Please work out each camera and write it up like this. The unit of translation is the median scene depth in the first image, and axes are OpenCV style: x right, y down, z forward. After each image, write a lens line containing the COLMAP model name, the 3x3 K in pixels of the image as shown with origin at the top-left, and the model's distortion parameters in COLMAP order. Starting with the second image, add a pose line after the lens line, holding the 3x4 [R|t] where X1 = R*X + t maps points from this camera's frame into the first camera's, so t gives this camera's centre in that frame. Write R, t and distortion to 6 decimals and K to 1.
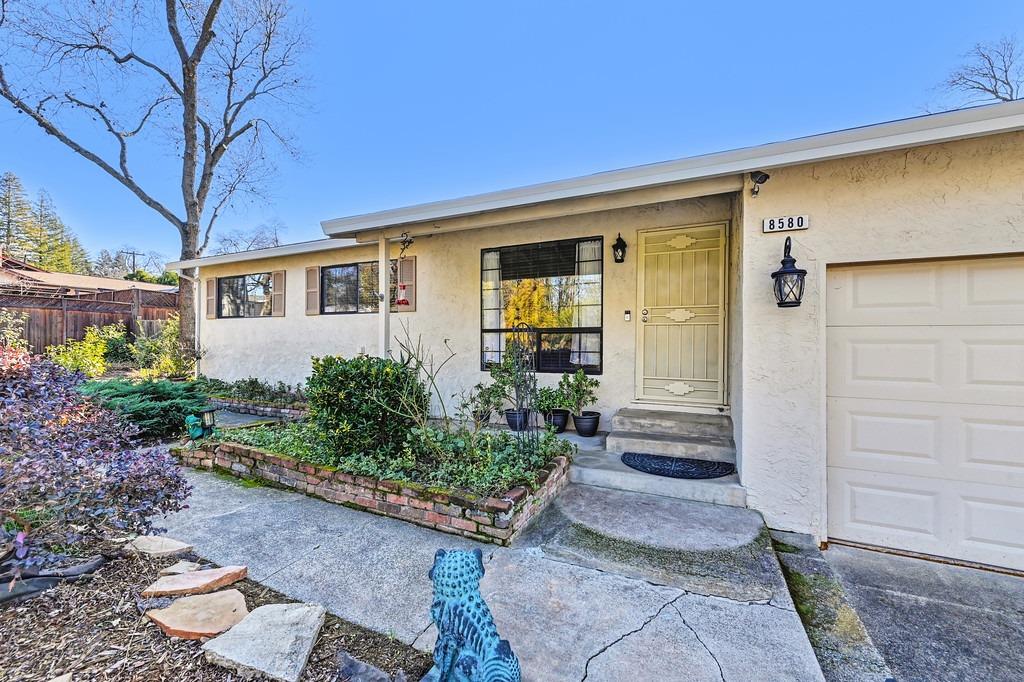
lens RADIAL K [[411.8, 0, 508.6], [0, 411.8, 339.1], [0, 0, 1]] dist [0.005369, -0.001611]
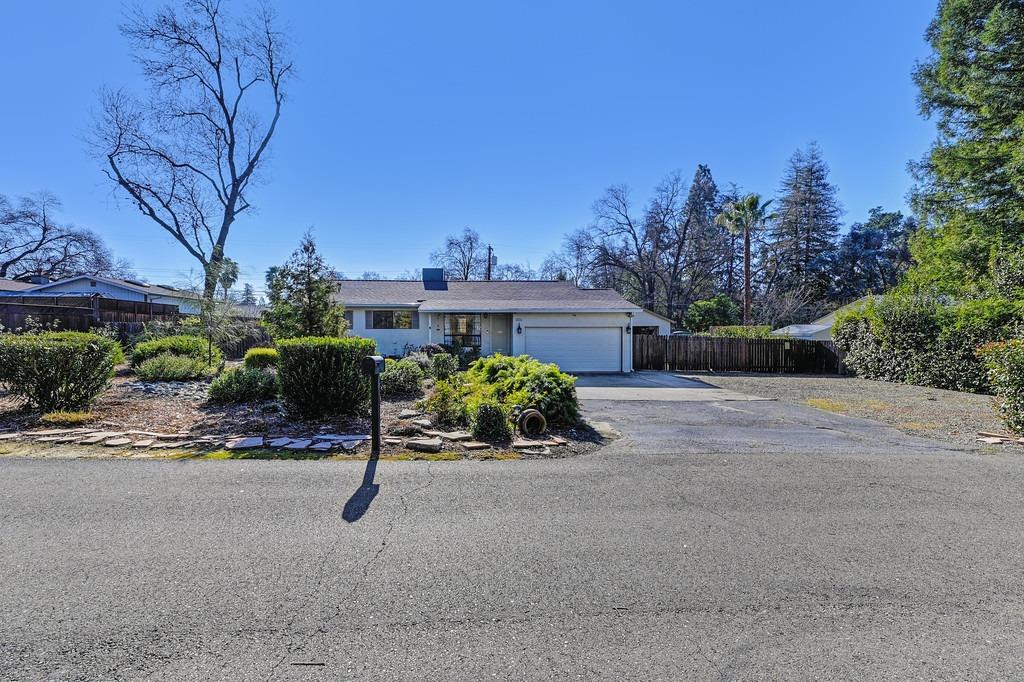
lens RADIAL K [[411.8, 0, 511.3], [0, 411.8, 344.7], [0, 0, 1]] dist [0.005369, -0.001611]
pose [[0.871034, -0.020697, 0.490786, -1.342764], [0.000333, 0.999137, 0.041544, -0.093327], [-0.491222, -0.036023, 0.870289, -2.361134]]
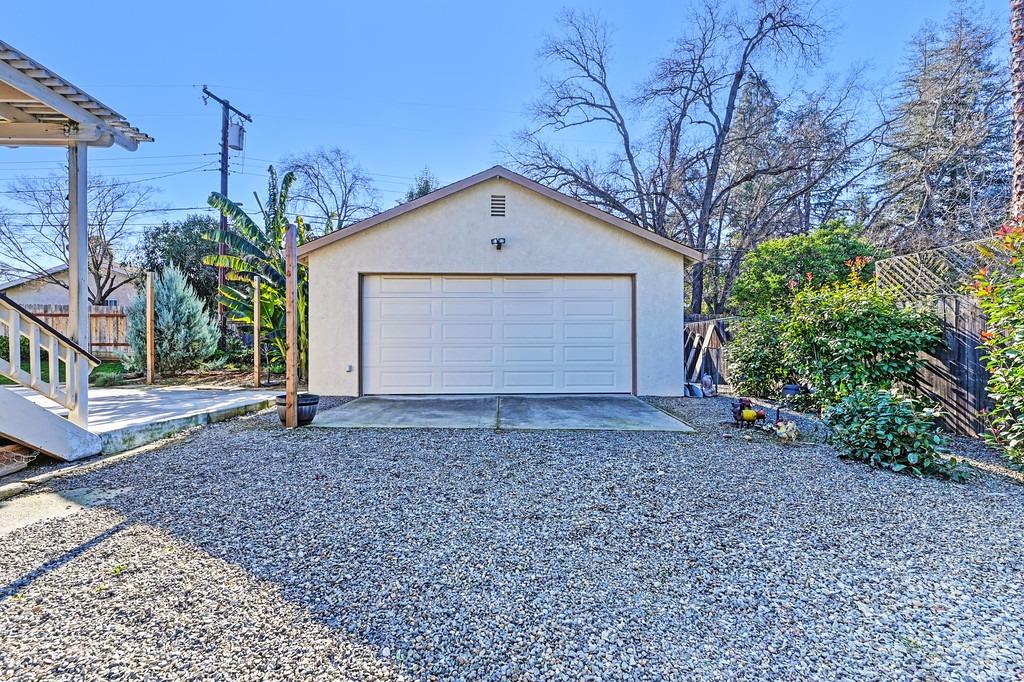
lens RADIAL K [[411.8, 0, 506.2], [0, 411.8, 345.2], [0, 0, 1]] dist [0.005369, -0.001611]
pose [[0.908654, -0.007376, 0.417485, 2.567888], [-0.003906, 0.999650, 0.026162, 0.098955], [-0.417532, -0.025403, 0.908307, 0.774508]]
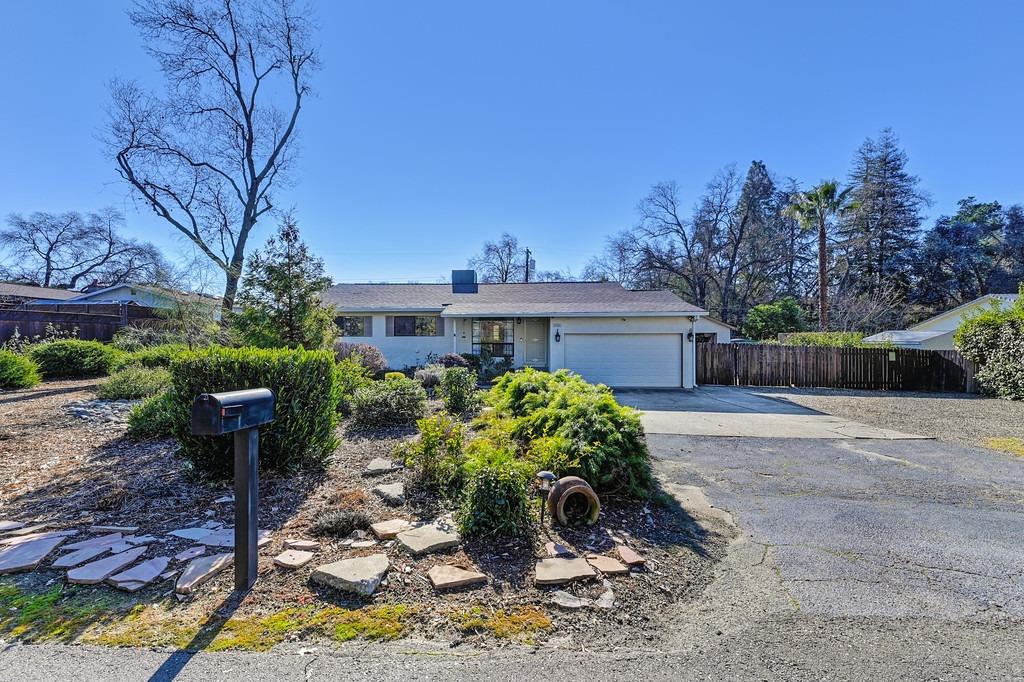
lens RADIAL K [[411.8, 0, 514.0], [0, 411.8, 337.7], [0, 0, 1]] dist [0.005369, -0.001611]
pose [[0.912258, -0.003980, 0.409598, -1.076605], [0.001730, 0.999981, 0.005863, -0.088124], [-0.409613, -0.004640, 0.912247, -1.937585]]
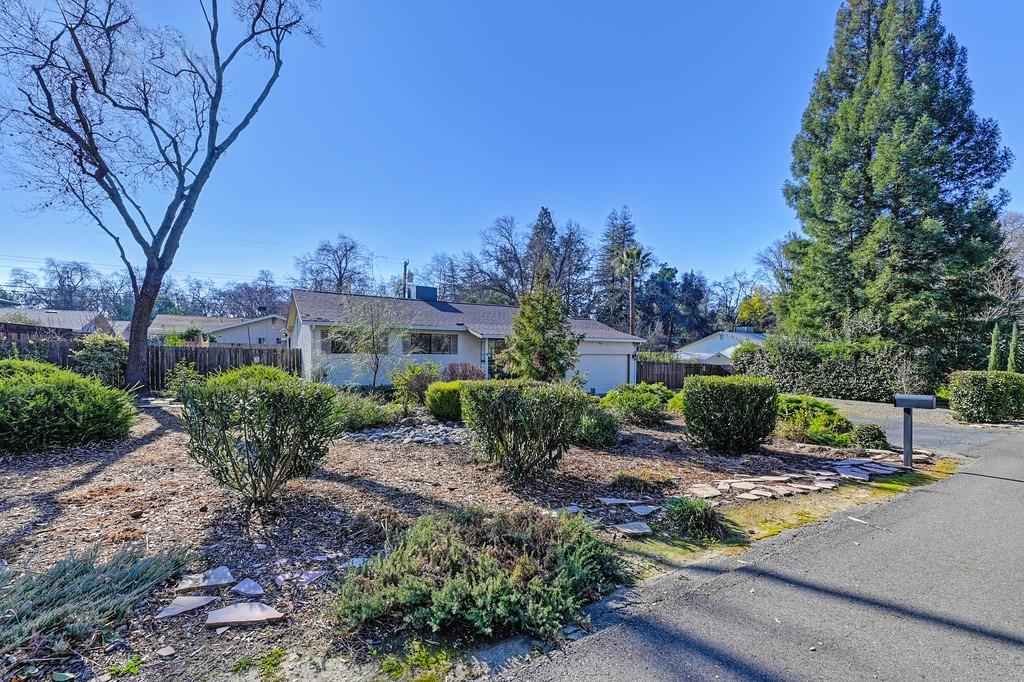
lens RADIAL K [[411.8, 0, 516.0], [0, 411.8, 359.9], [0, 0, 1]] dist [0.005369, -0.001611]
pose [[0.537374, -0.016111, 0.843190, -2.888232], [-0.019435, 0.999315, 0.031480, -0.150711], [-0.843120, -0.033304, 0.536693, -1.026595]]
